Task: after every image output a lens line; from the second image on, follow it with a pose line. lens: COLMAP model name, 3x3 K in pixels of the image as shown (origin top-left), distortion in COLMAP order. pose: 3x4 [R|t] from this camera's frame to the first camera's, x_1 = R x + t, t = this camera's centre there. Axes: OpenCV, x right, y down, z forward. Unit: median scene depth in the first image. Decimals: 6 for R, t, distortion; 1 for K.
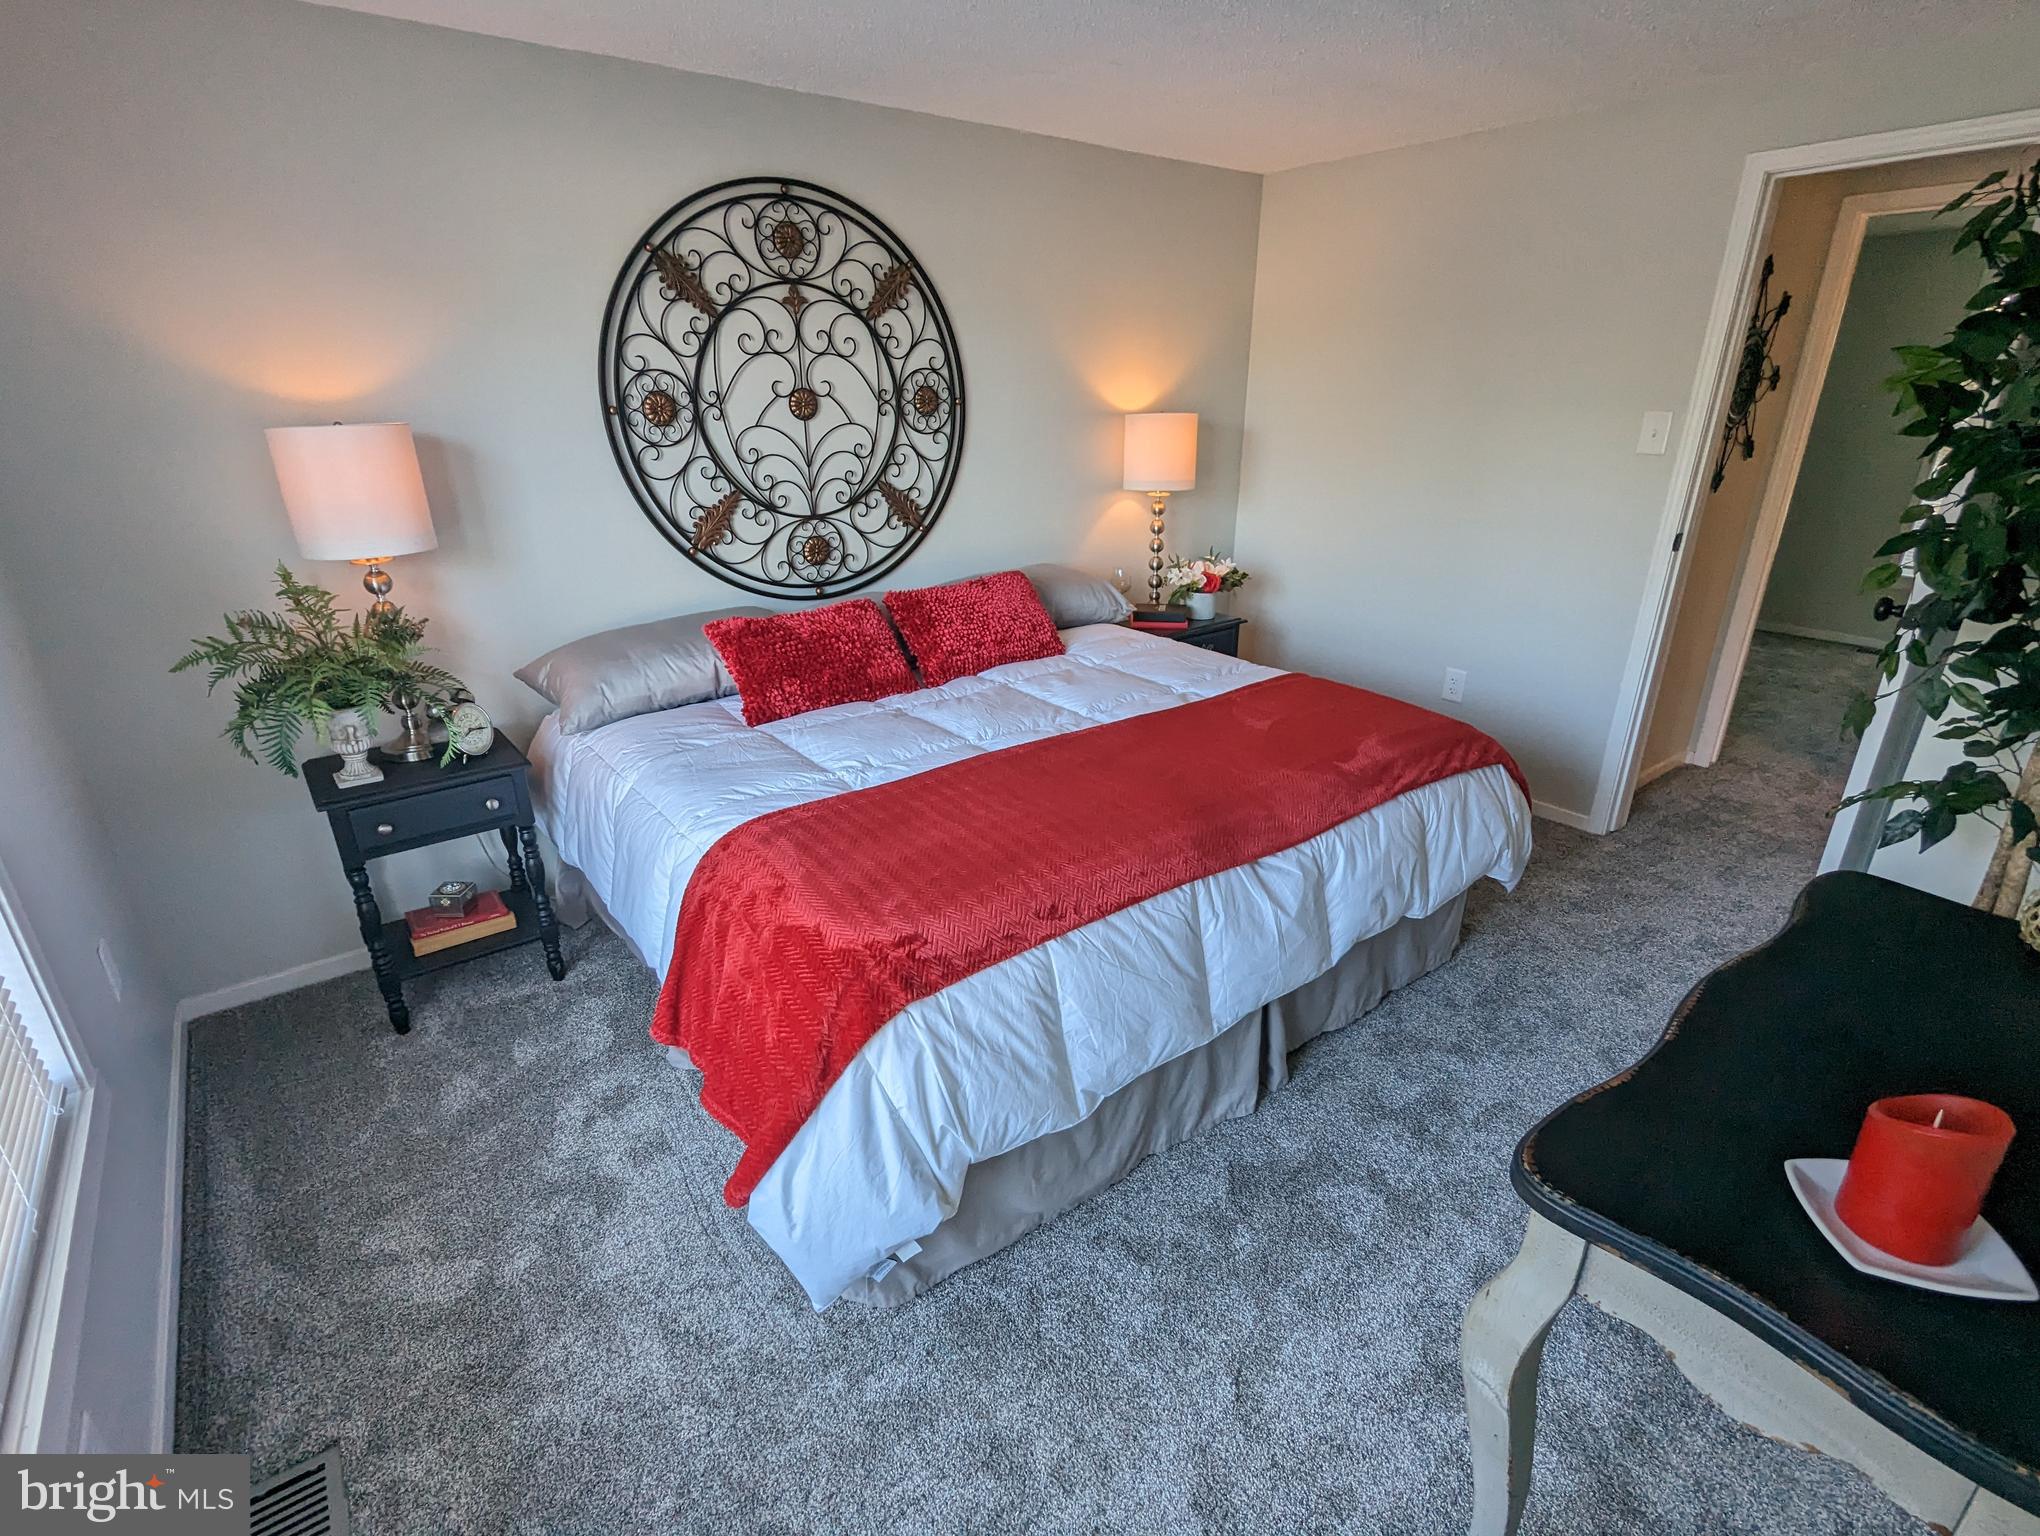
lens RADIAL K [[966.7, 0, 1022.8], [0, 966.7, 770.8], [0, 0, 1]] dist [0.000718, -0.001786]
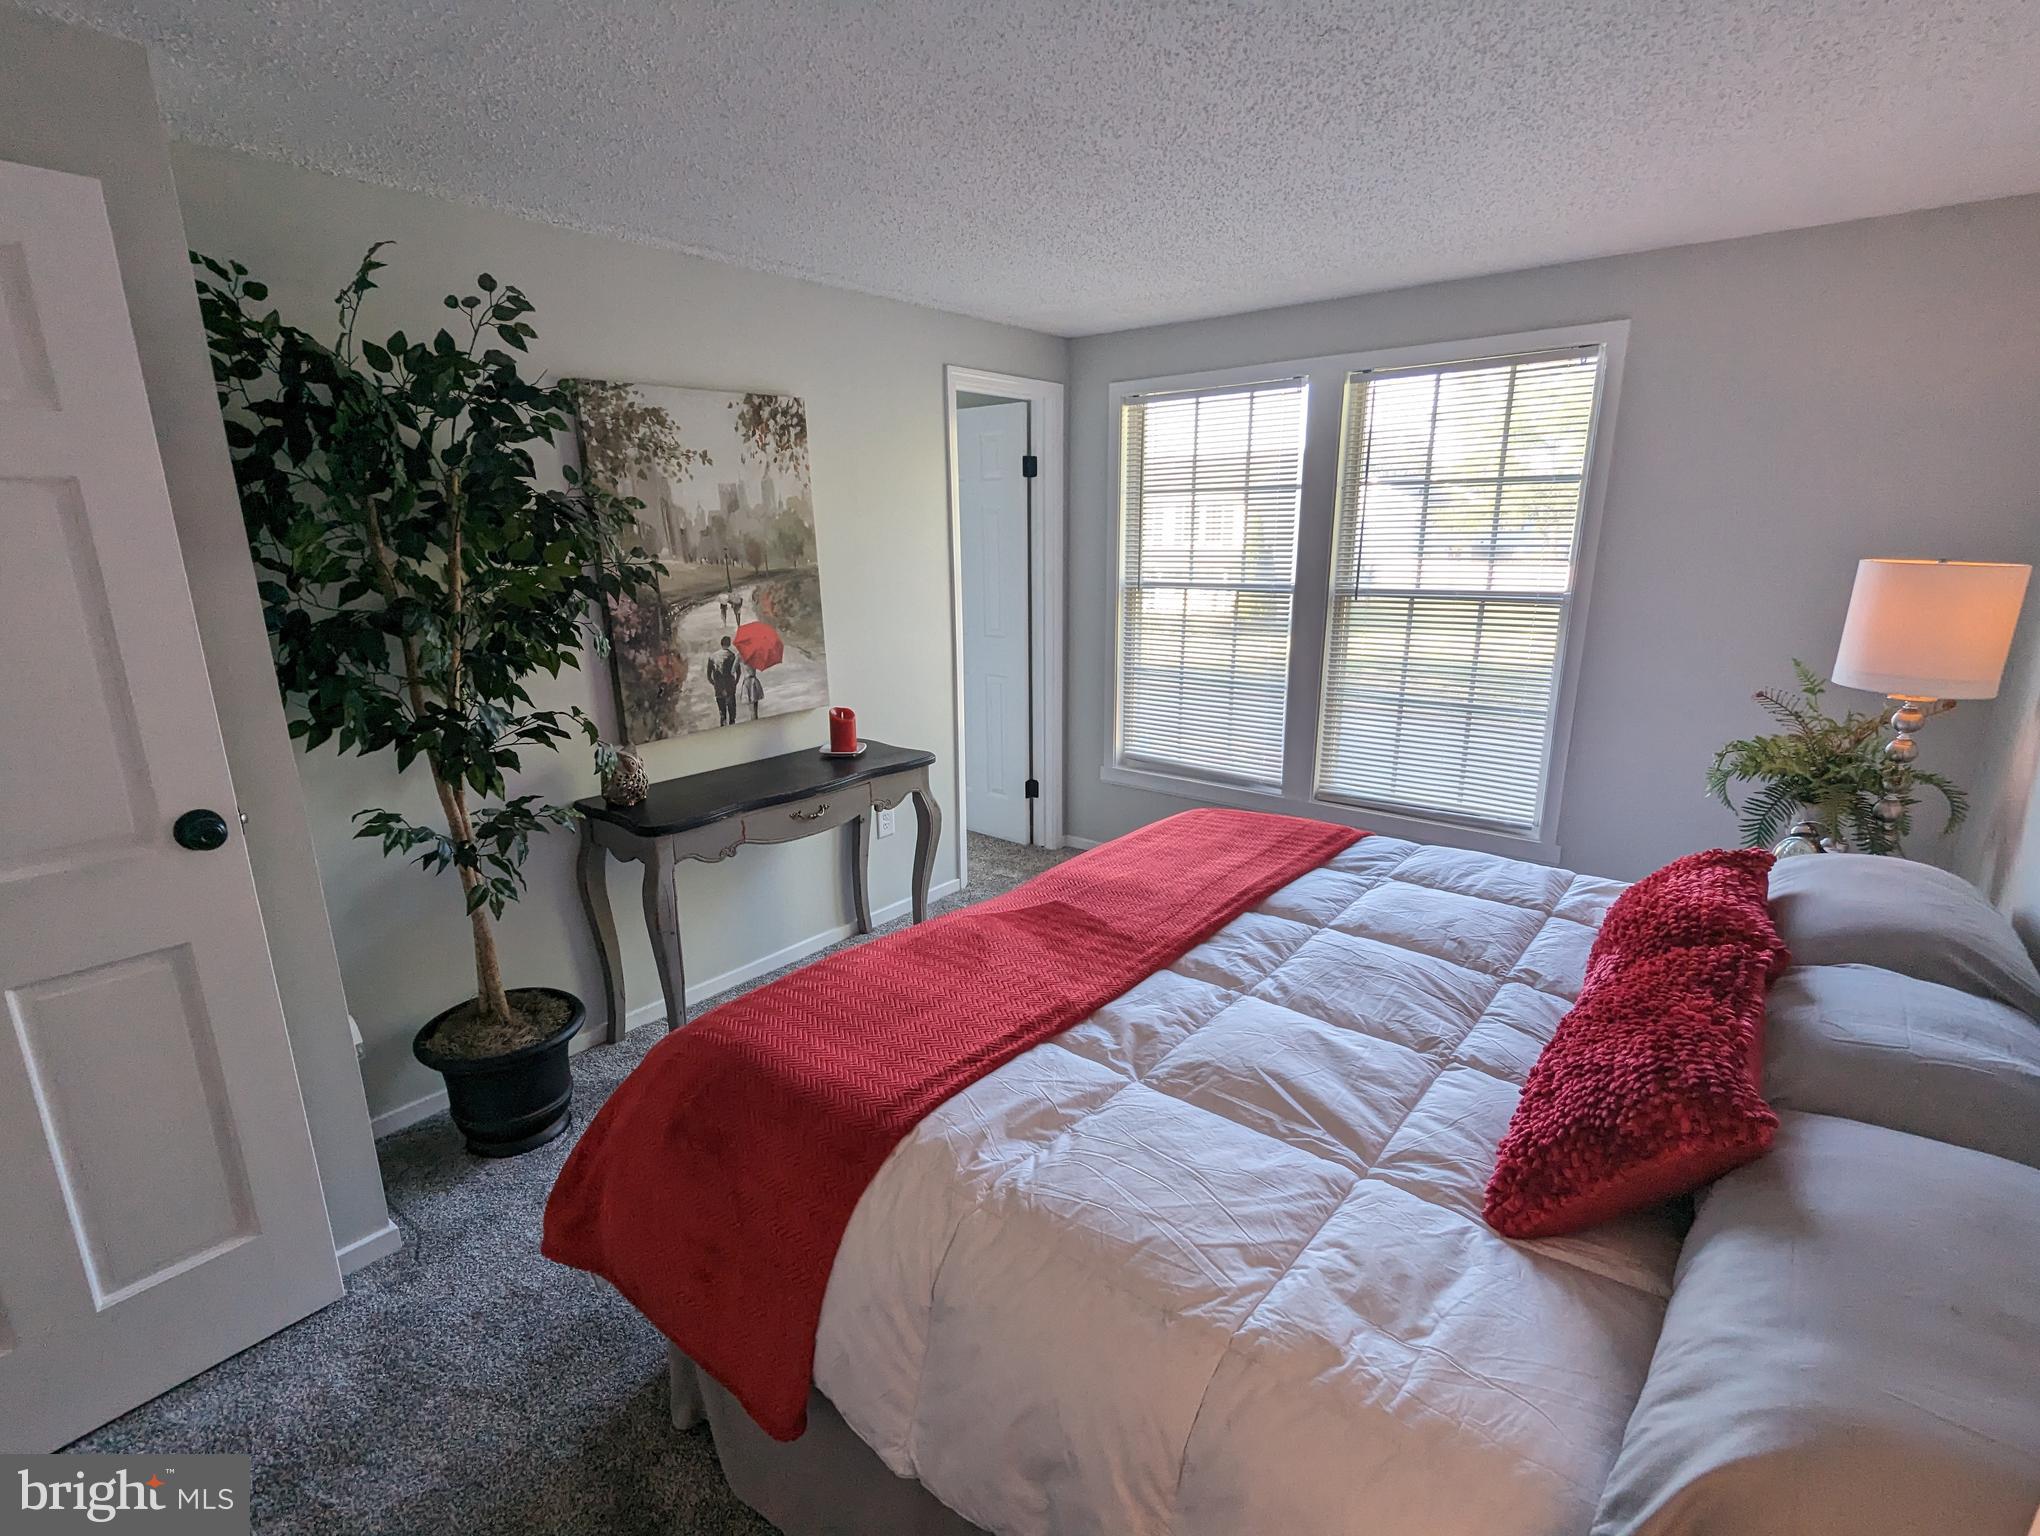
lens RADIAL K [[966.7, 0, 1022.8], [0, 966.7, 770.8], [0, 0, 1]] dist [0.000718, -0.001786]
pose [[-0.970279, 0.069403, -0.231822, 0.299974], [-0.081522, 0.808242, 0.583180, -0.487469], [0.227843, 0.584746, -0.778563, 1.198775]]
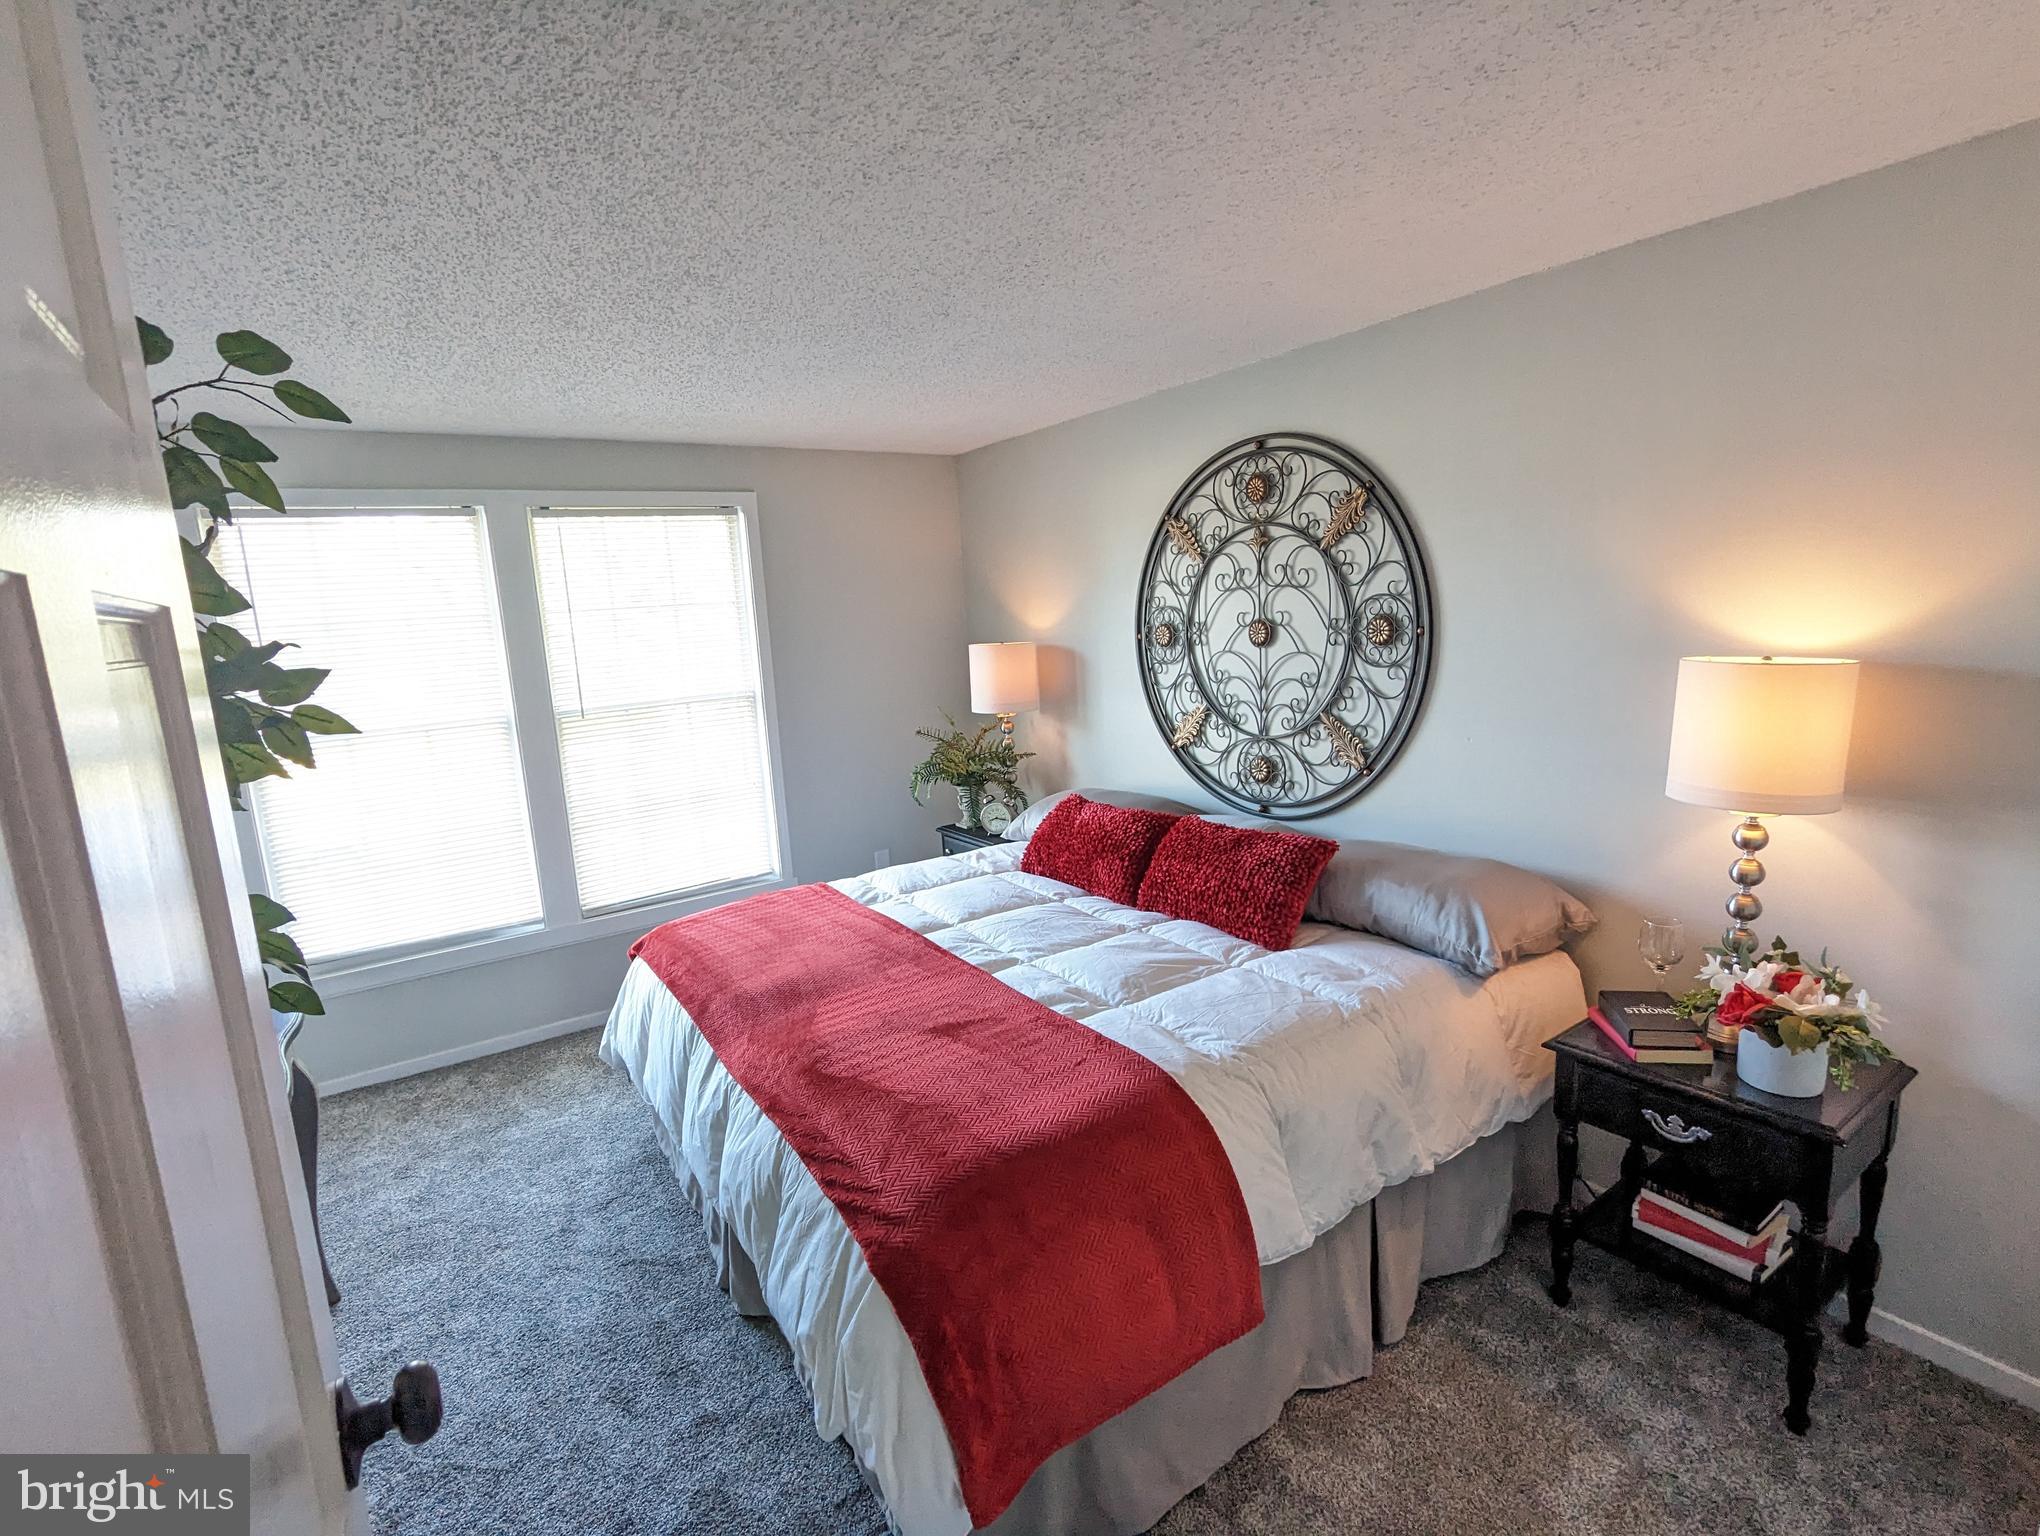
lens RADIAL K [[966.7, 0, 1022.8], [0, 966.7, 770.8], [0, 0, 1]] dist [0.000718, -0.001786]
pose [[-0.048460, 0.175020, -0.983372, 0.817499], [-0.323598, 0.928676, 0.181231, -0.341410], [0.944953, 0.326999, 0.011633, 0.782549]]
